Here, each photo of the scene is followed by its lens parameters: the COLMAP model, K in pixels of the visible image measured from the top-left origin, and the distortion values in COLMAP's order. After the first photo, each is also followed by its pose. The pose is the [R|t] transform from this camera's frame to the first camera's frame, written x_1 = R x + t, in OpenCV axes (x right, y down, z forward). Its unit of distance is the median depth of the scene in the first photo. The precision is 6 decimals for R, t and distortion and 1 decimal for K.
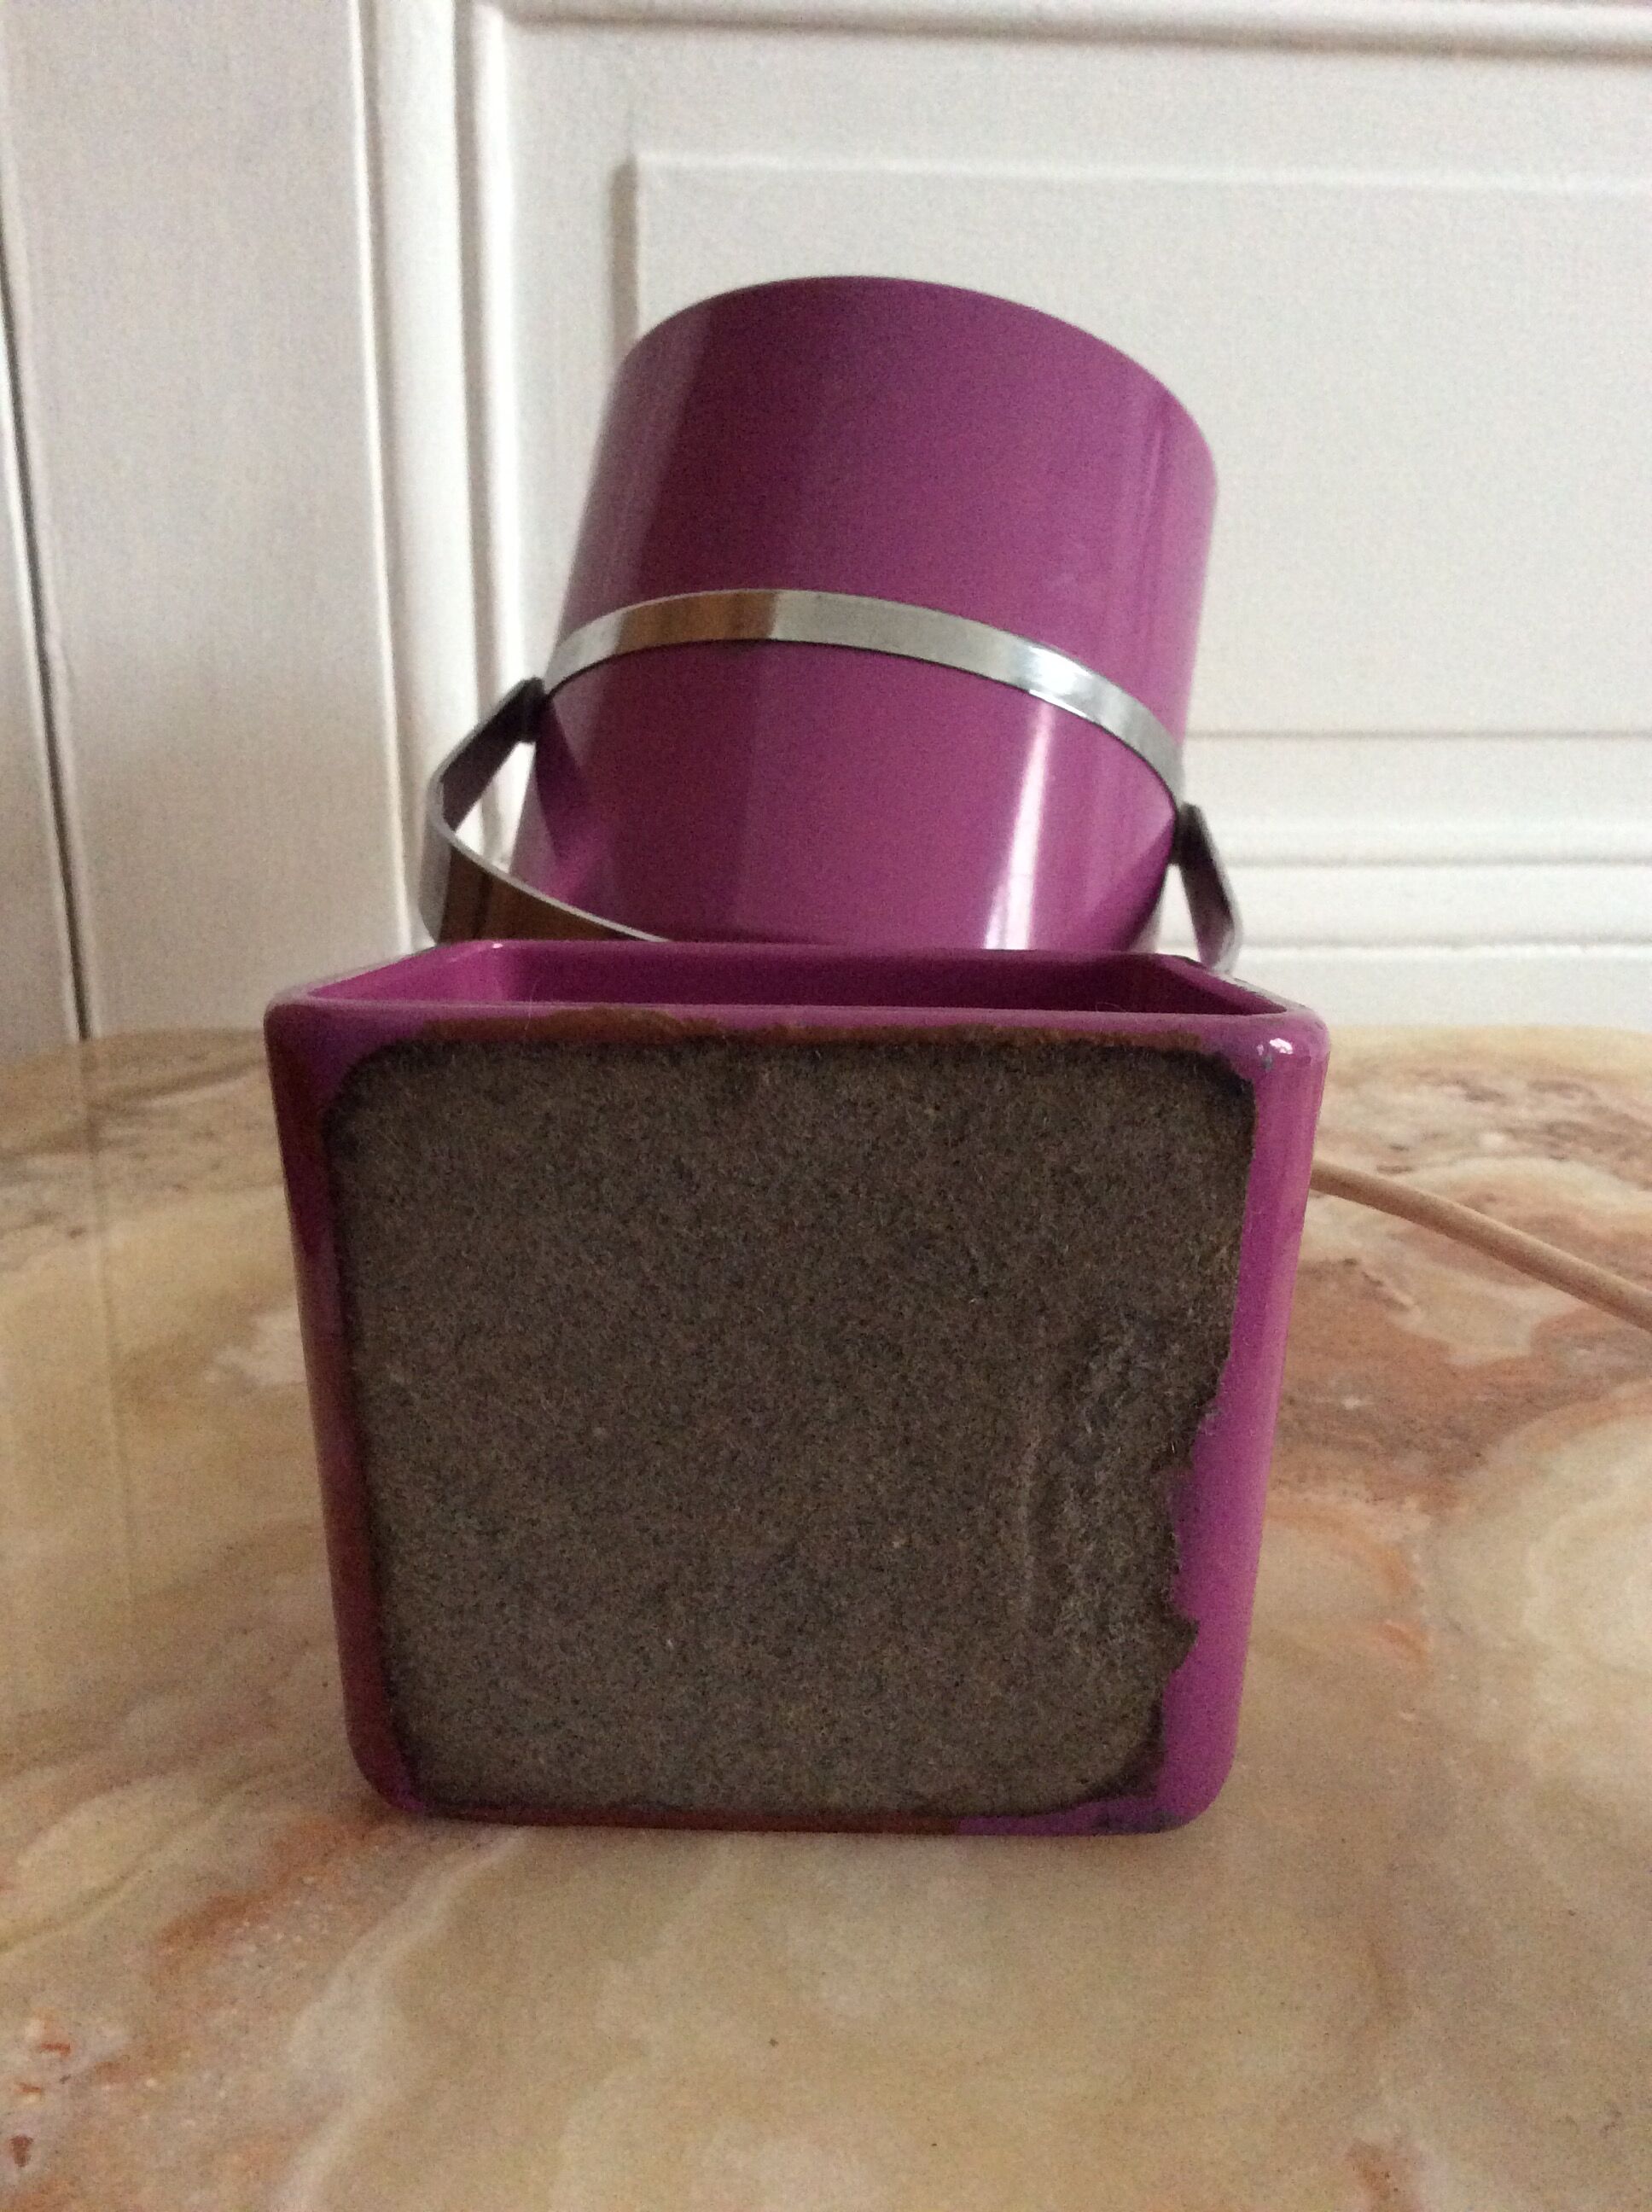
lens RADIAL K [[2105.6, 0, 858.6], [0, 2105.6, 1112.4], [0, 0, 1]] dist [0.159499, -0.354187]
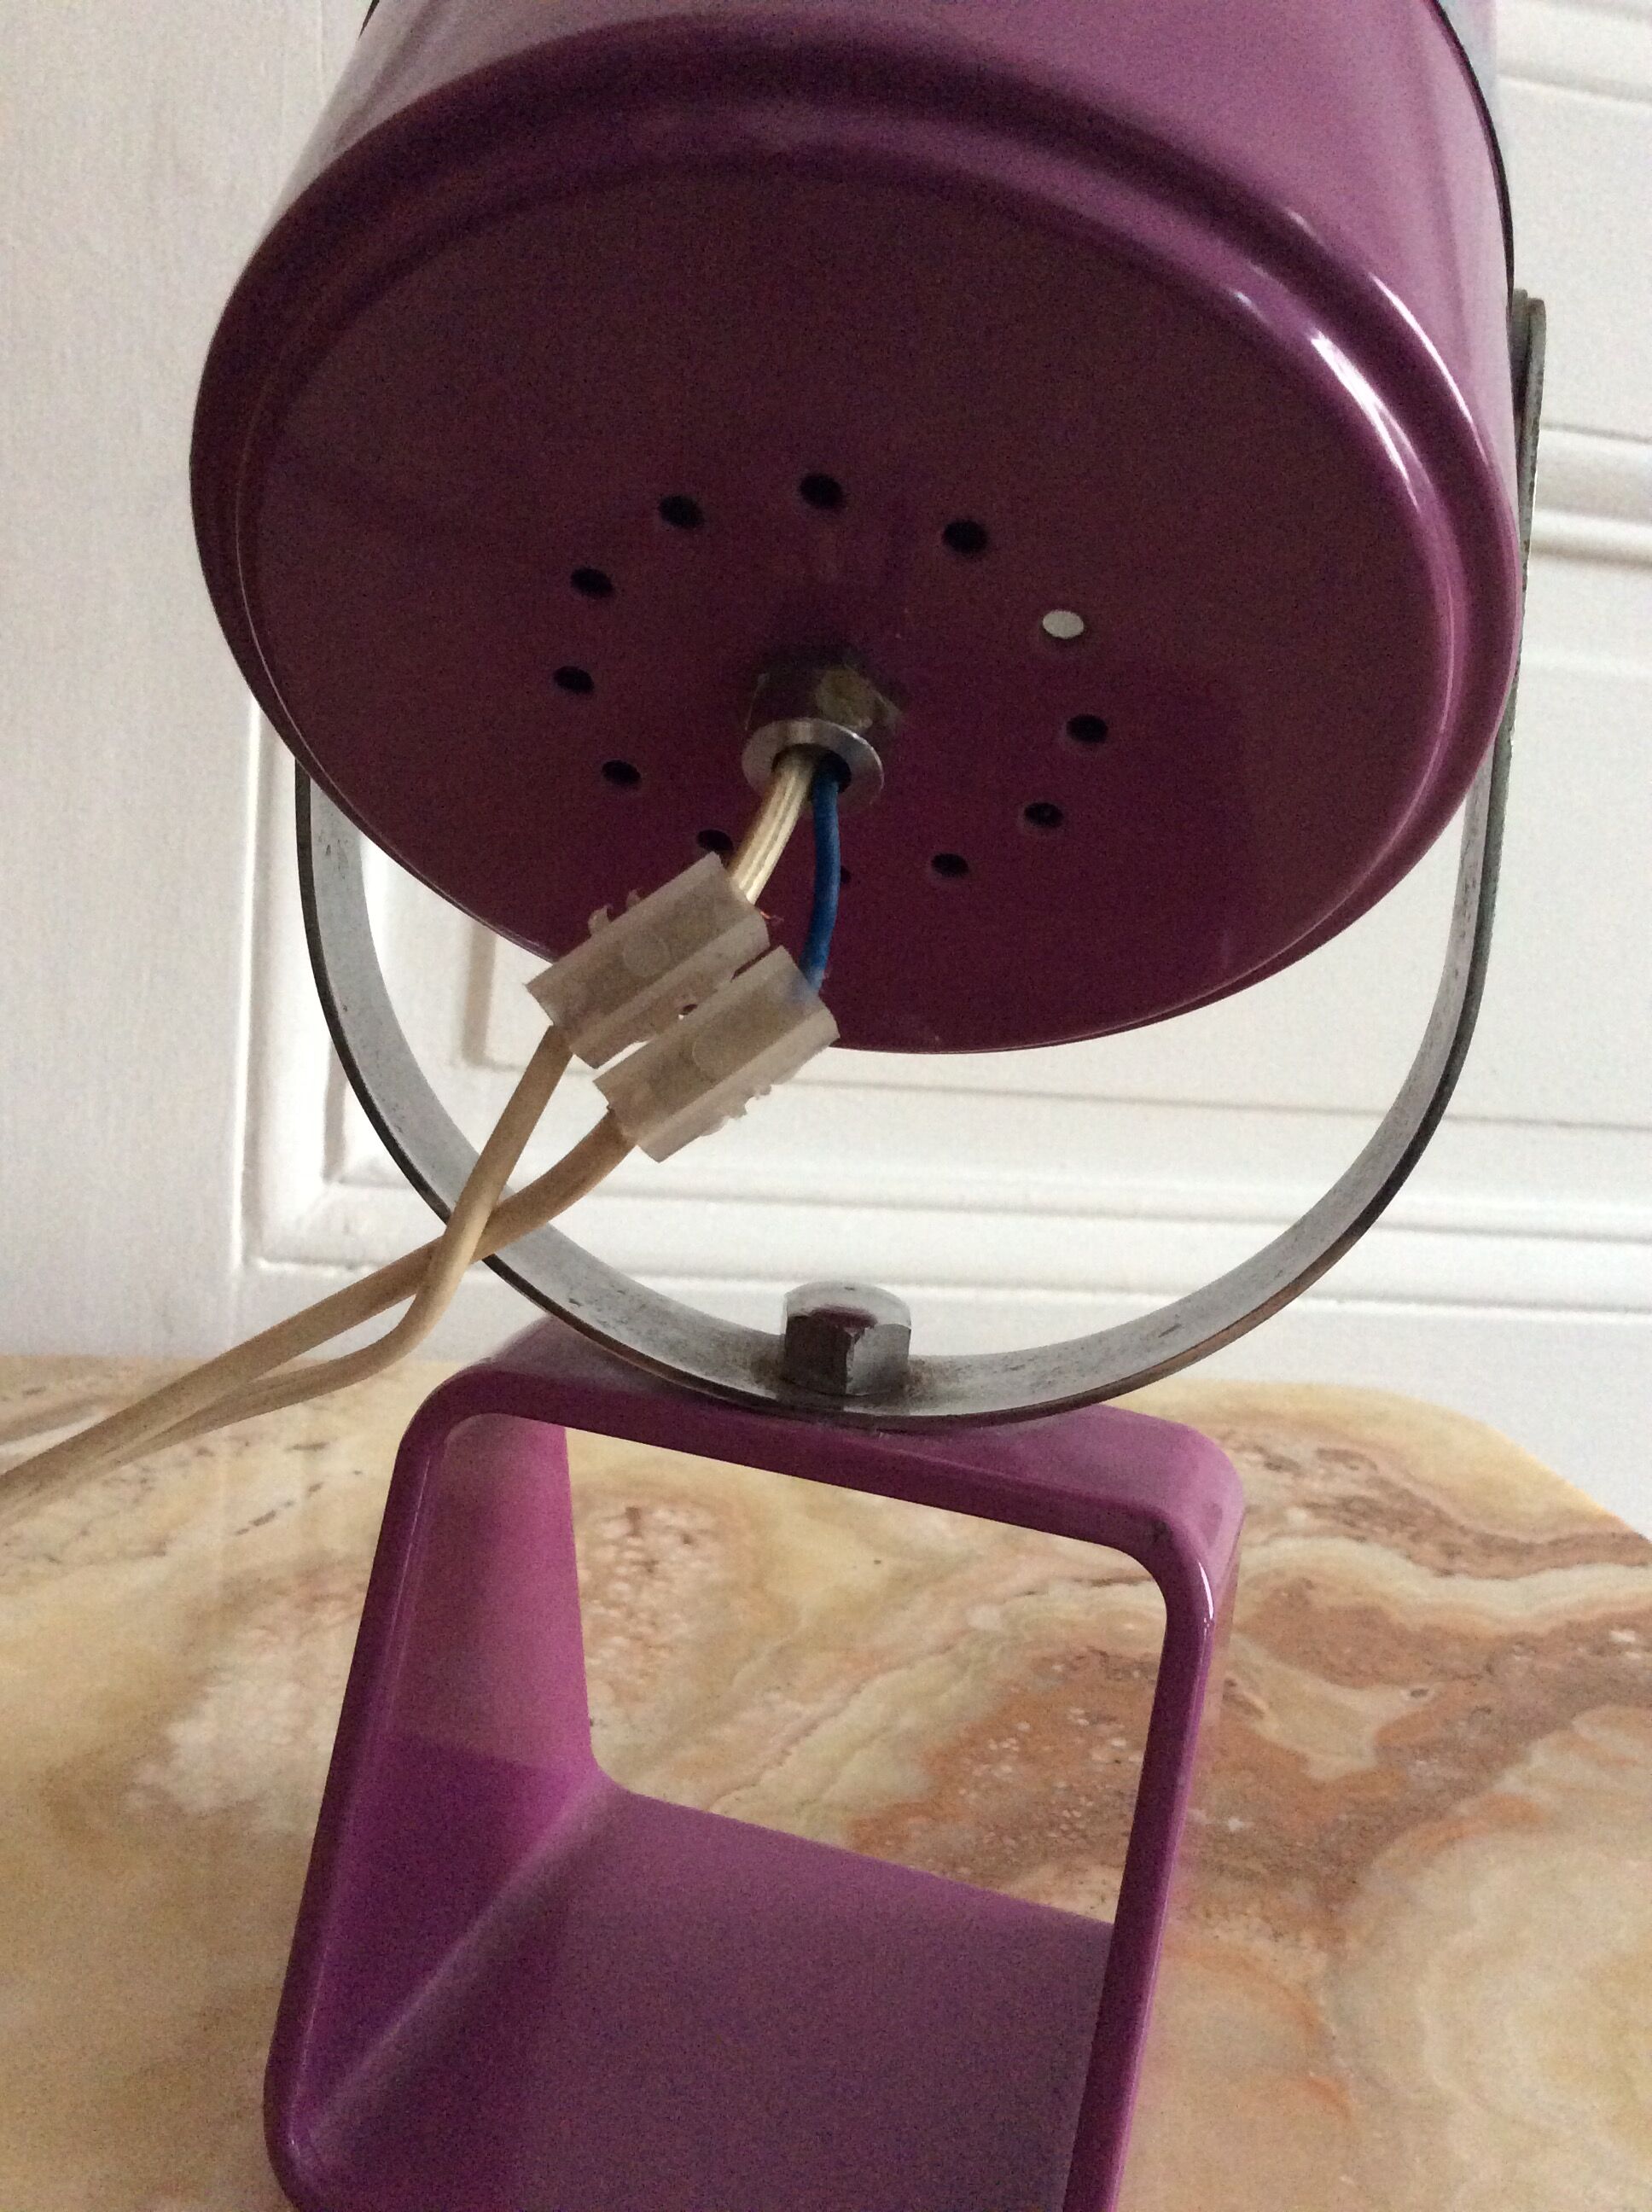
lens RADIAL K [[2105.6, 0, 858.6], [0, 2105.6, 1112.4], [0, 0, 1]] dist [0.159499, -0.354187]
pose [[0.984602, 0.053482, 0.166426, -0.134616], [-0.039639, 0.995556, -0.085418, -0.105970], [-0.170255, 0.077505, 0.982347, -0.052671]]
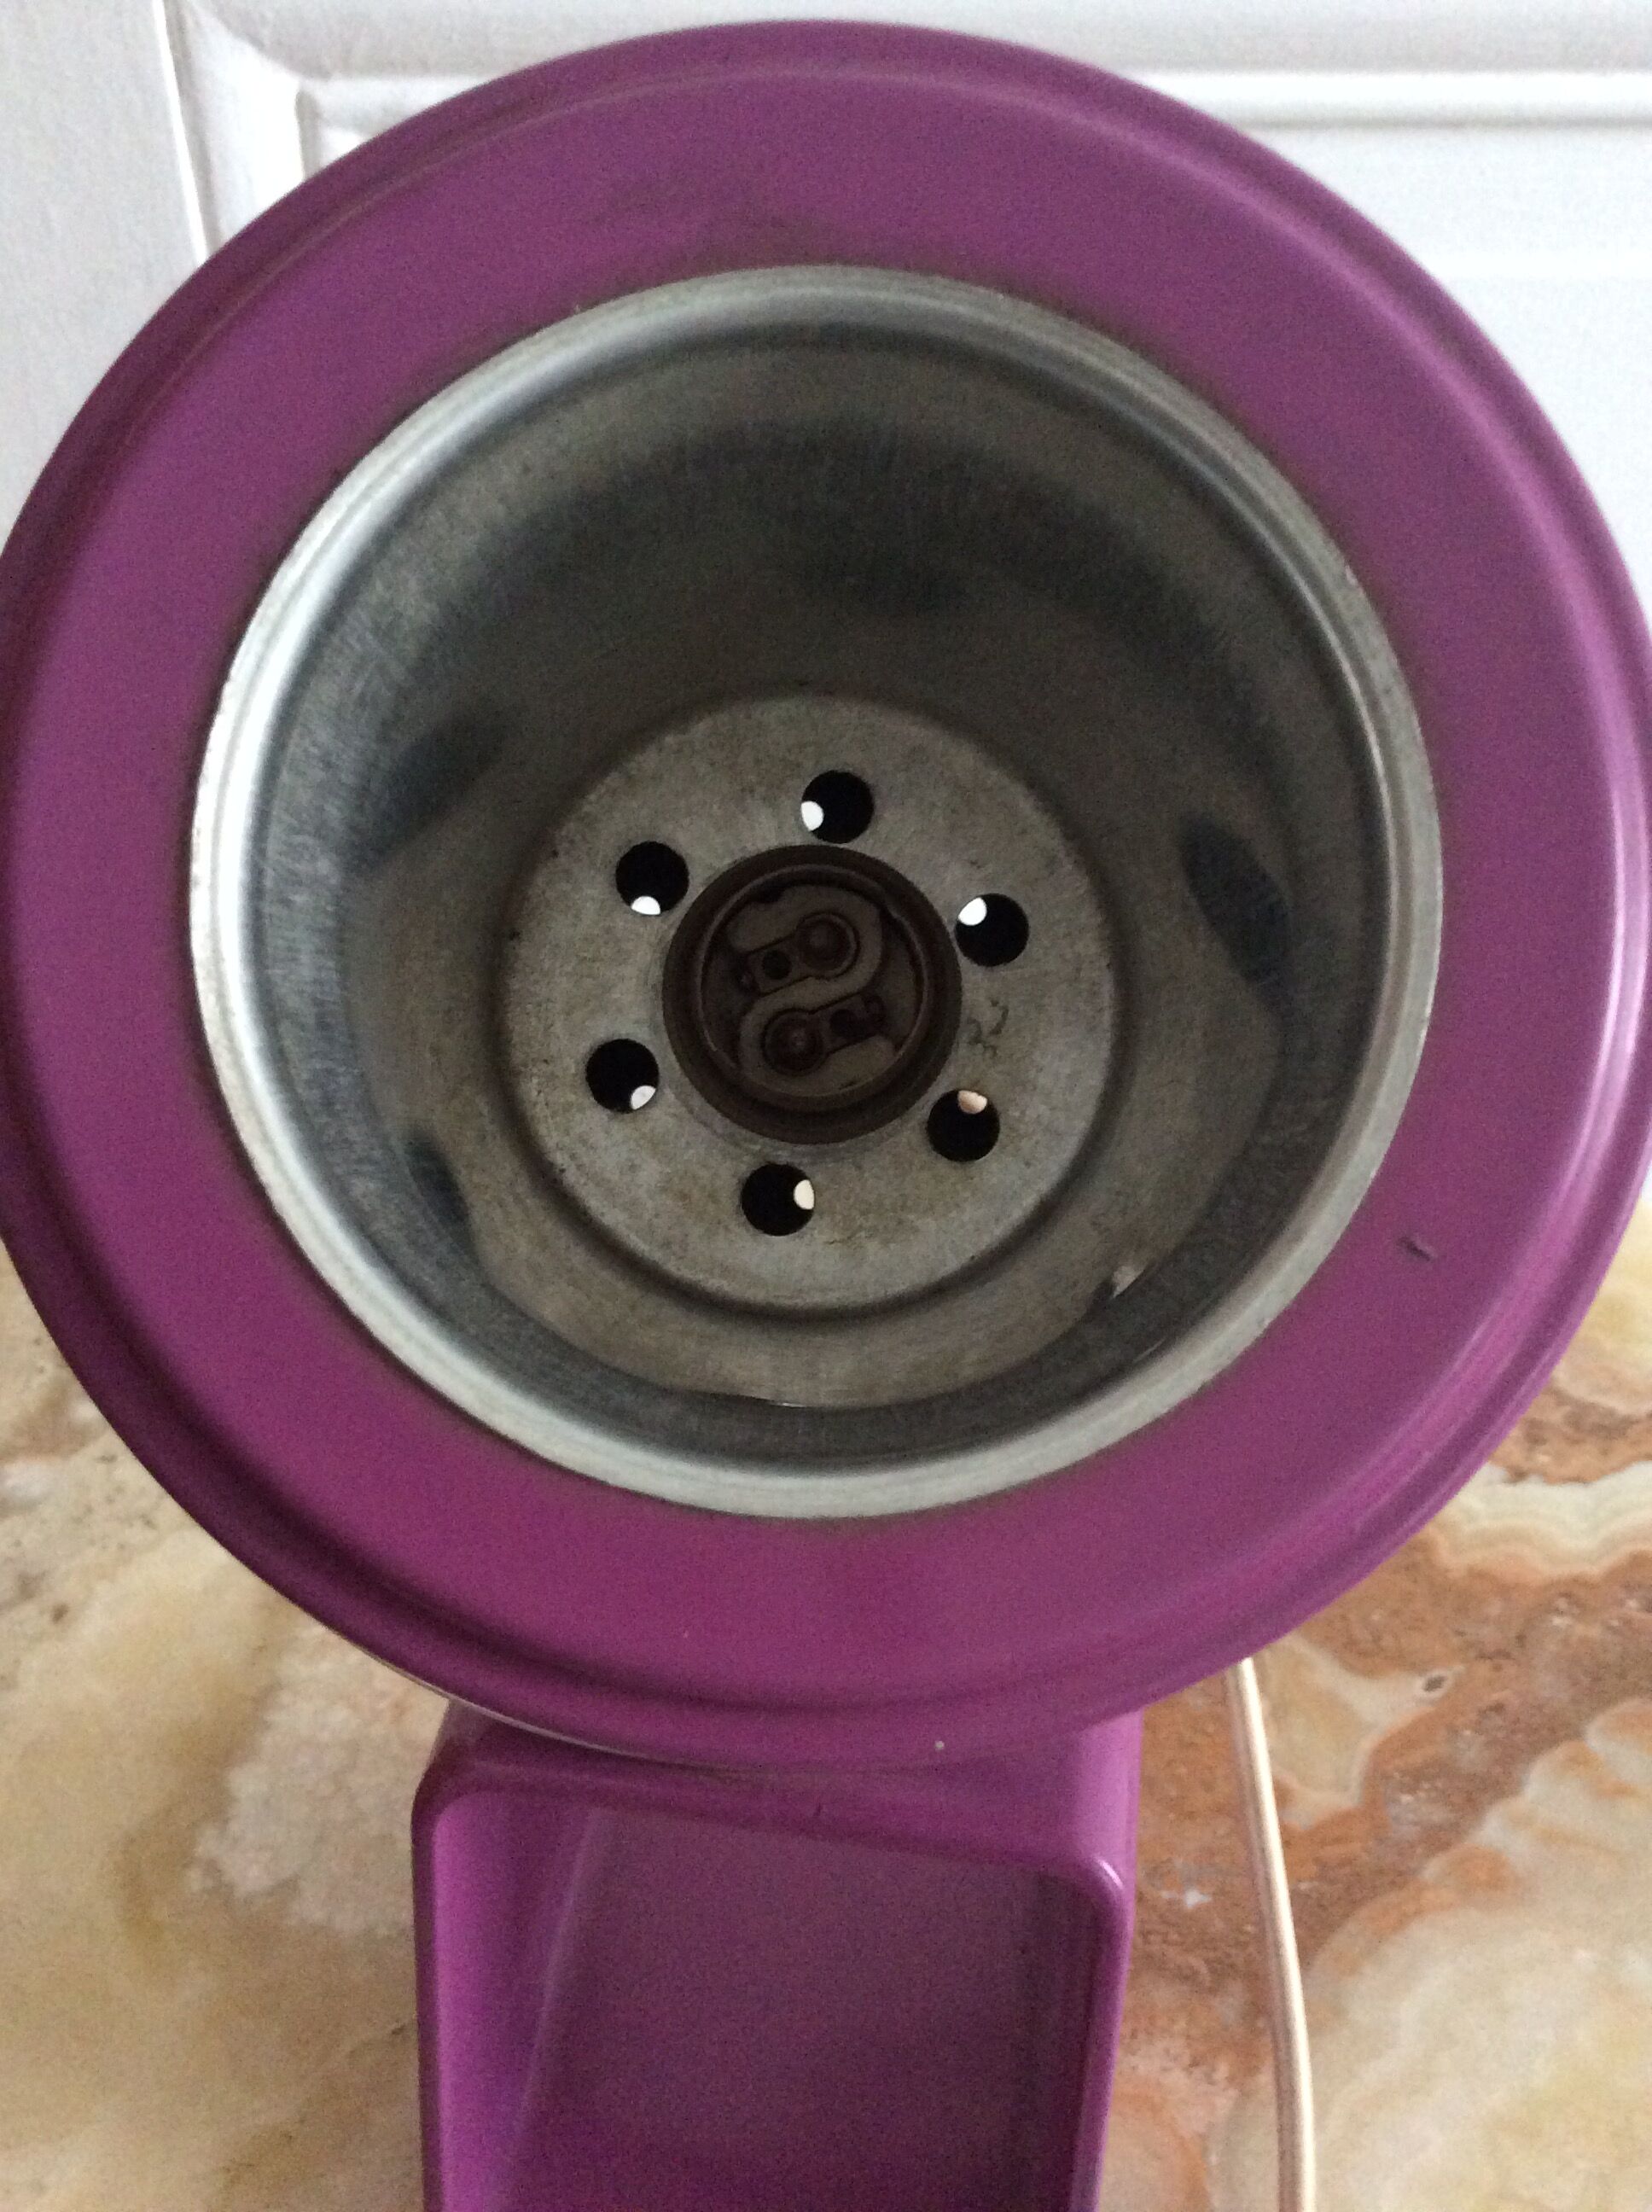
lens RADIAL K [[2105.6, 0, 858.6], [0, 2105.6, 1112.4], [0, 0, 1]] dist [0.159499, -0.354187]
pose [[0.999974, 0.001750, -0.007009, 0.052164], [0.000987, 0.928010, 0.372554, -0.593078], [0.007156, -0.372551, 0.927984, 0.076205]]
